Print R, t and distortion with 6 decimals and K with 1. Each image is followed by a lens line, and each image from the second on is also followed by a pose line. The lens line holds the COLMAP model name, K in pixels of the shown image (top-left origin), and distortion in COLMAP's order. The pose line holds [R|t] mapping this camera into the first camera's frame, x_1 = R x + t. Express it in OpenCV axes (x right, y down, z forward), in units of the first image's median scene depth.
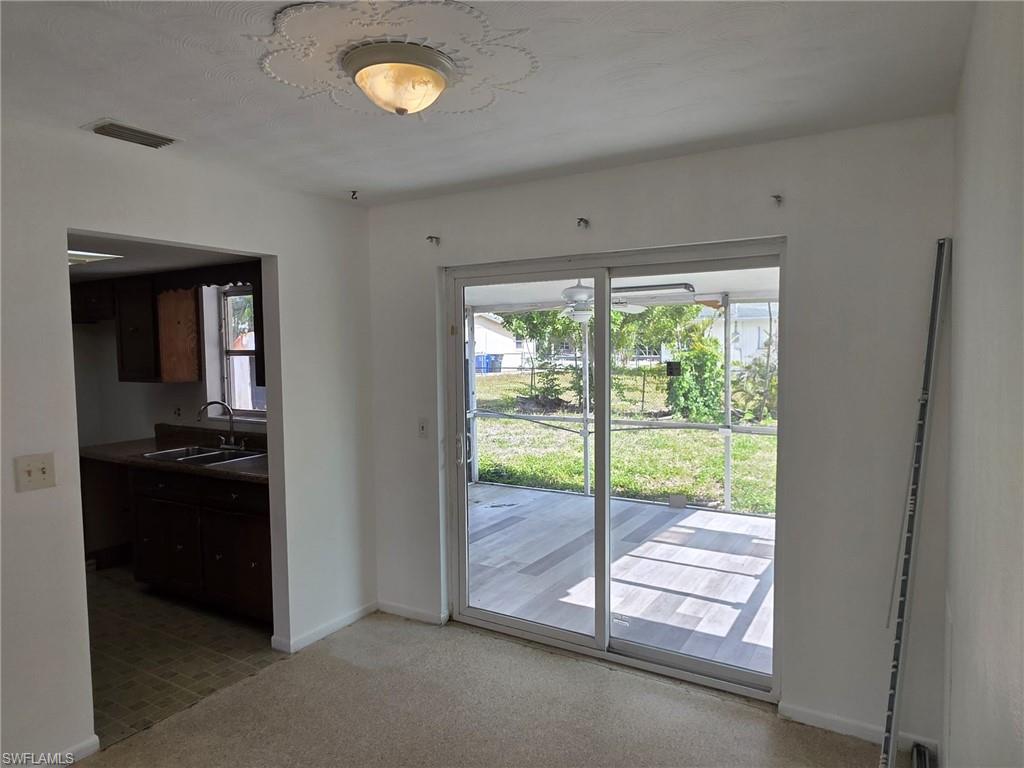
lens RADIAL K [[649.5, 0, 518.9], [0, 649.5, 381.8], [0, 0, 1]] dist [-0.001318, -0.002376]
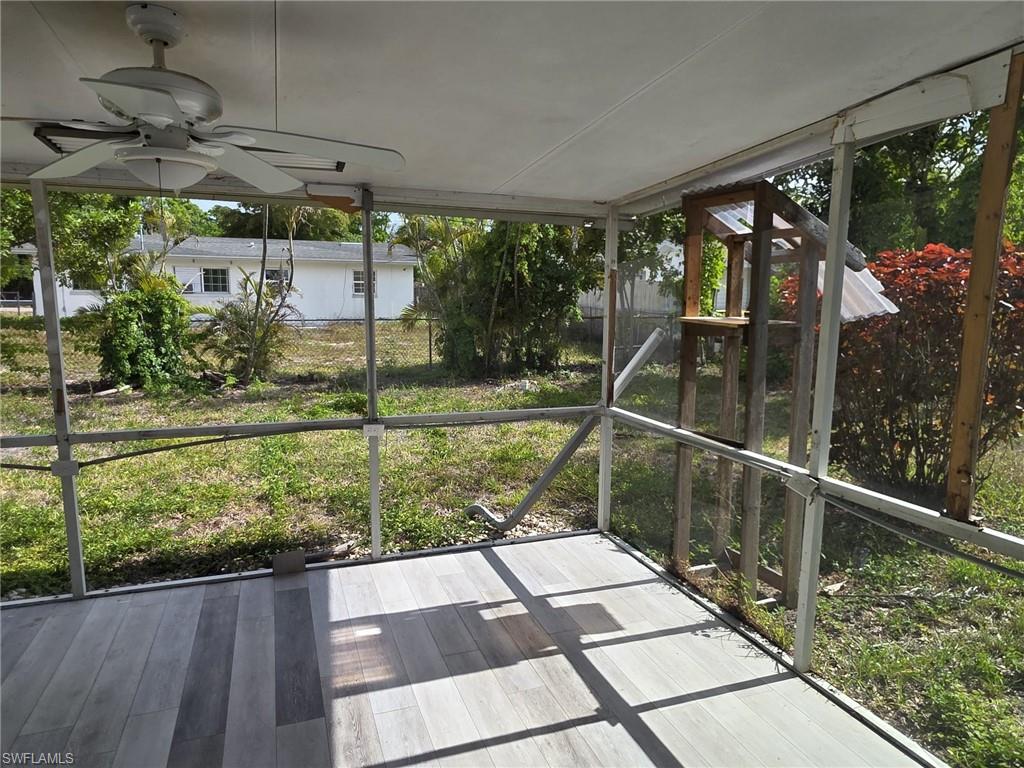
lens RADIAL K [[649.5, 0, 512.2], [0, 649.5, 383.3], [0, 0, 1]] dist [-0.001318, -0.002376]
pose [[0.631039, -0.087701, 0.770777, -0.044686], [0.022122, 0.995219, 0.095127, -0.015428], [-0.775435, -0.042978, 0.629963, 0.477025]]
